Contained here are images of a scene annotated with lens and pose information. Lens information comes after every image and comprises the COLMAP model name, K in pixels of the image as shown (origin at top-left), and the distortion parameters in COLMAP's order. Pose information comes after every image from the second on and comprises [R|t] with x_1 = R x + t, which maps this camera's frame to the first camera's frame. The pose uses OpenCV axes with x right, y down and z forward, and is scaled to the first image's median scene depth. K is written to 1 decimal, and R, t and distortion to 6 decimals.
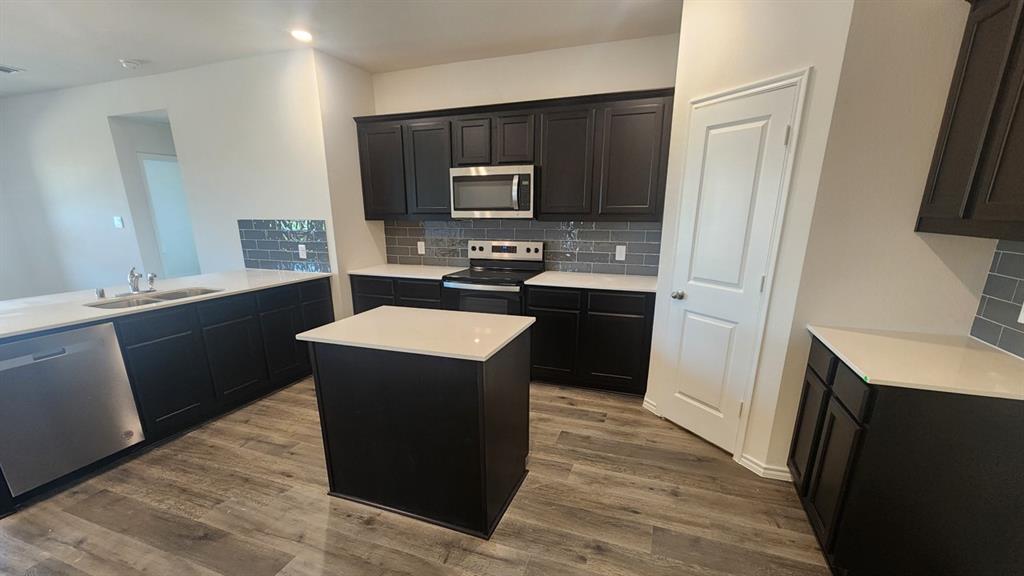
lens RADIAL K [[426.8, 0, 510.9], [0, 426.8, 334.9], [0, 0, 1]] dist [-0.000592, -0.000059]
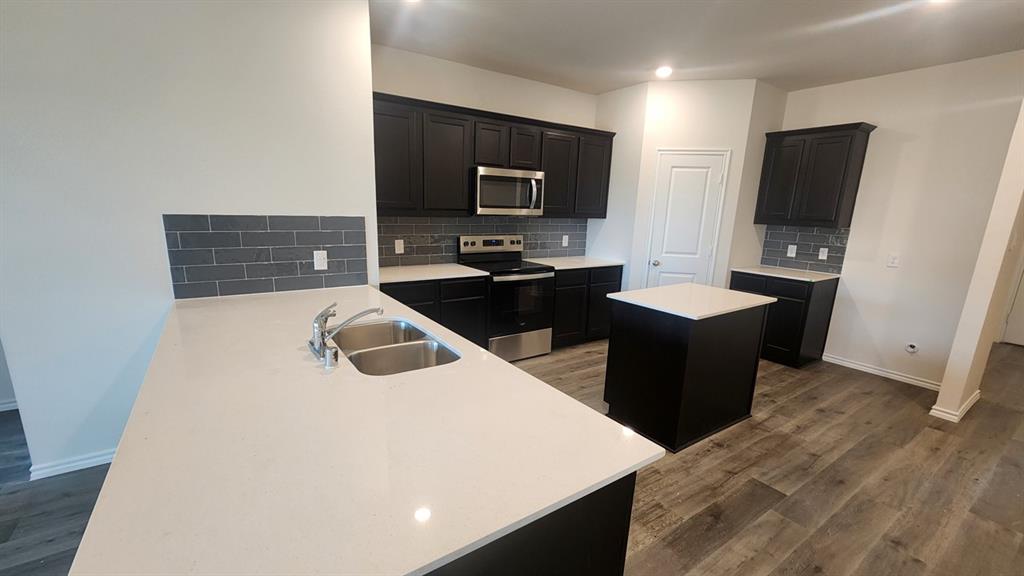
lens RADIAL K [[420.0, 0, 508.7], [0, 420.0, 305.1], [0, 0, 1]] dist [-0.000178, -0.000087]
pose [[0.583714, -0.168630, 0.794256, -0.945339], [0.199272, 0.978031, 0.061199, -0.112336], [-0.787127, 0.122550, 0.604494, 0.371704]]
